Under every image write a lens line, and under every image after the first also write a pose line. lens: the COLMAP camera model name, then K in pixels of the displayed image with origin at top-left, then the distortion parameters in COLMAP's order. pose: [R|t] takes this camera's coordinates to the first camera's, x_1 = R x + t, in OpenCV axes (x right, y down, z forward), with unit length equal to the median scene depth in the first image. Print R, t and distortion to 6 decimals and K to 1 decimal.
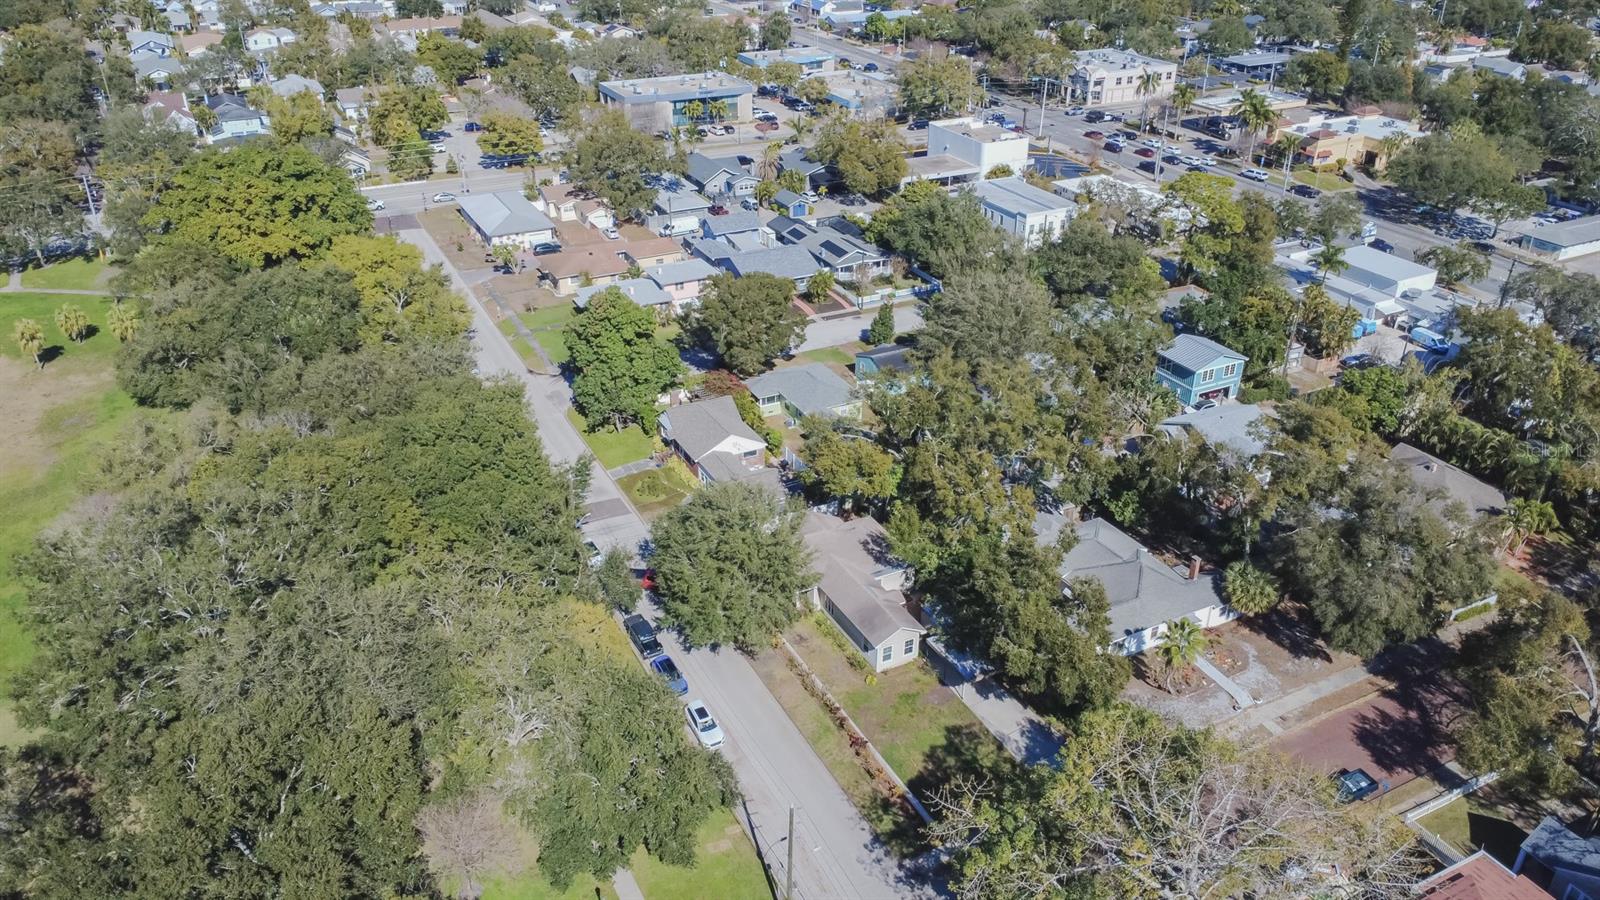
lens RADIAL K [[1197.1, 0, 795.7], [0, 1197.1, 452.0], [0, 0, 1]] dist [0.003048, -0.009119]
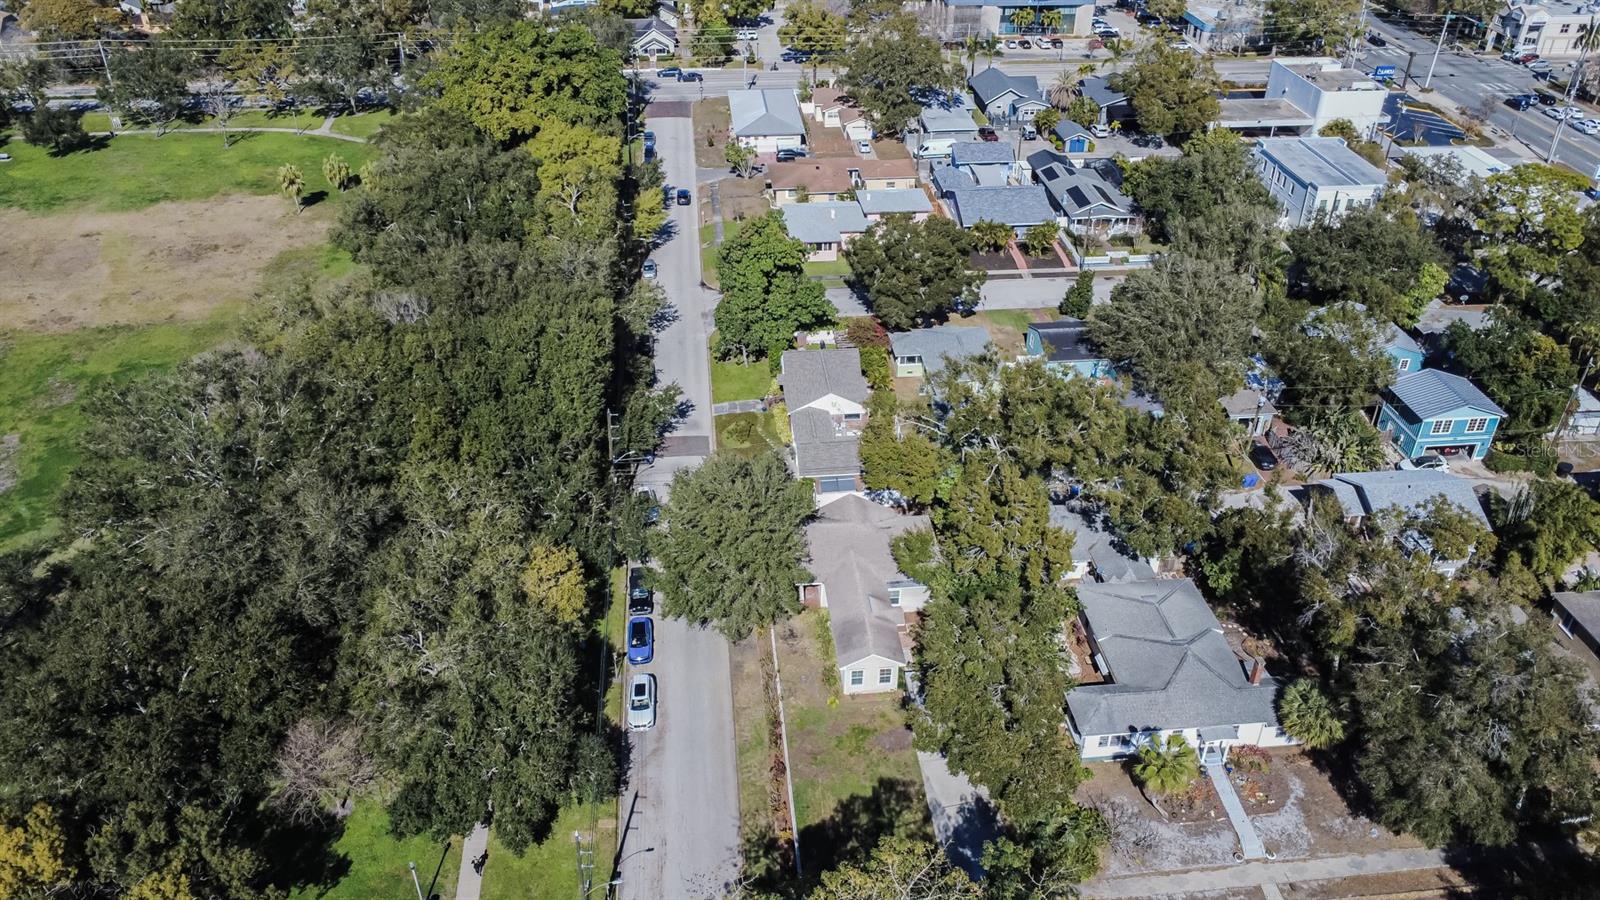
lens RADIAL K [[1197.1, 0, 795.7], [0, 1197.1, 452.0], [0, 0, 1]] dist [0.003048, -0.009119]
pose [[0.930124, 0.201680, -0.306911, 0.149698], [-0.174416, 0.978038, 0.114111, -0.049465], [0.323184, -0.052607, 0.944873, 0.080890]]
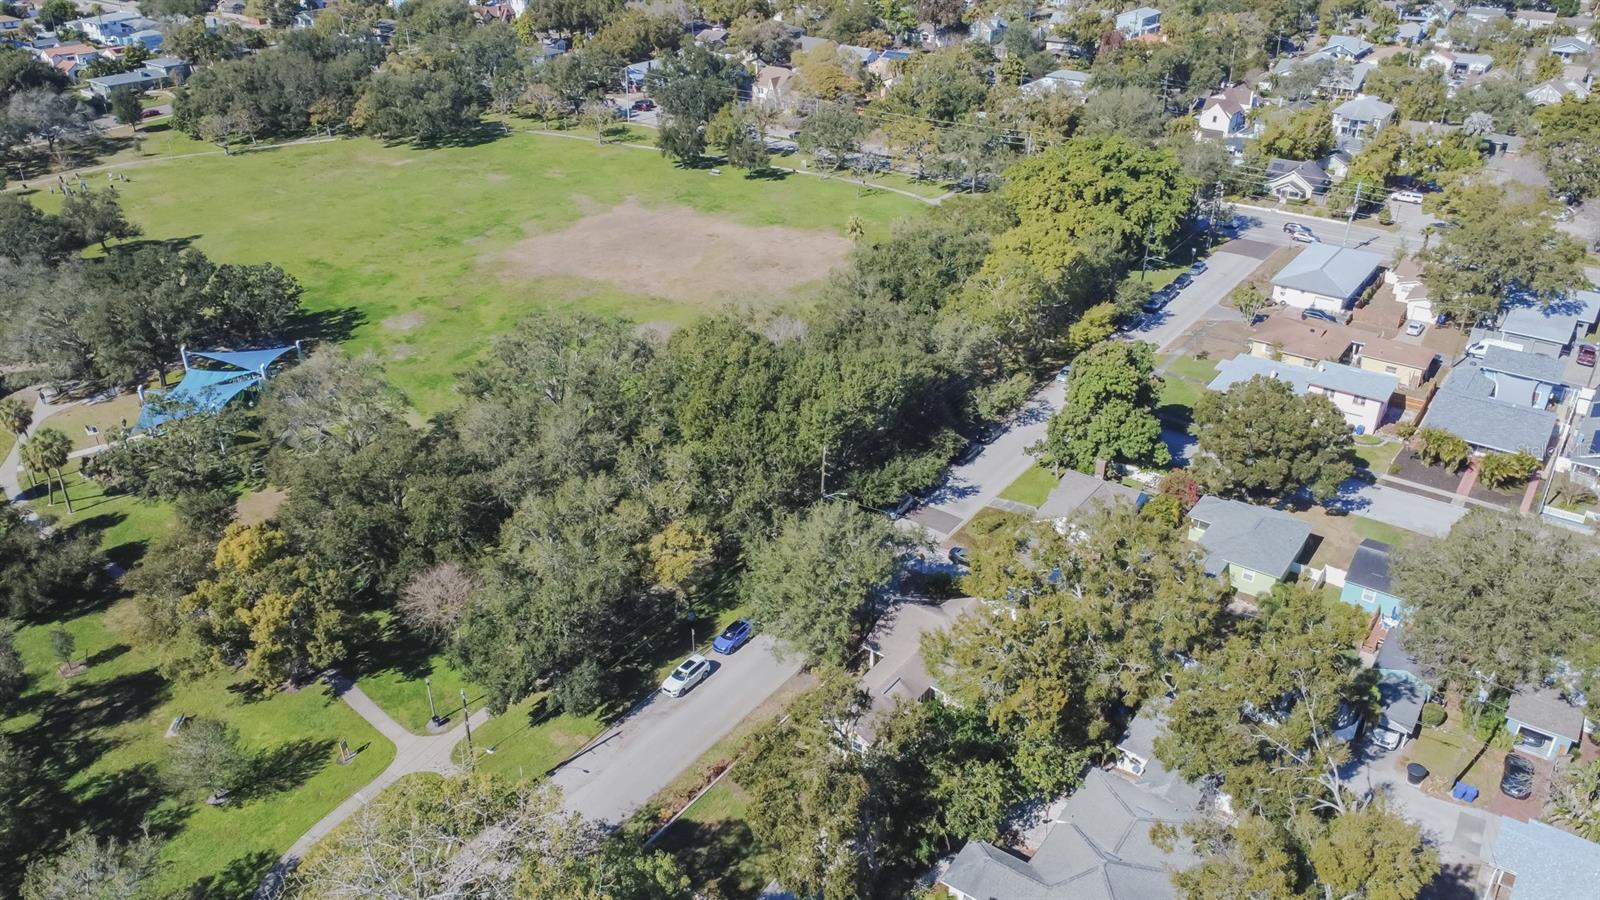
lens RADIAL K [[1197.1, 0, 795.7], [0, 1197.1, 452.0], [0, 0, 1]] dist [0.003048, -0.009119]
pose [[0.455364, 0.416754, -0.786740, 0.383410], [-0.421596, 0.879254, 0.221741, -0.120960], [0.784156, 0.230713, 0.576083, 0.212586]]
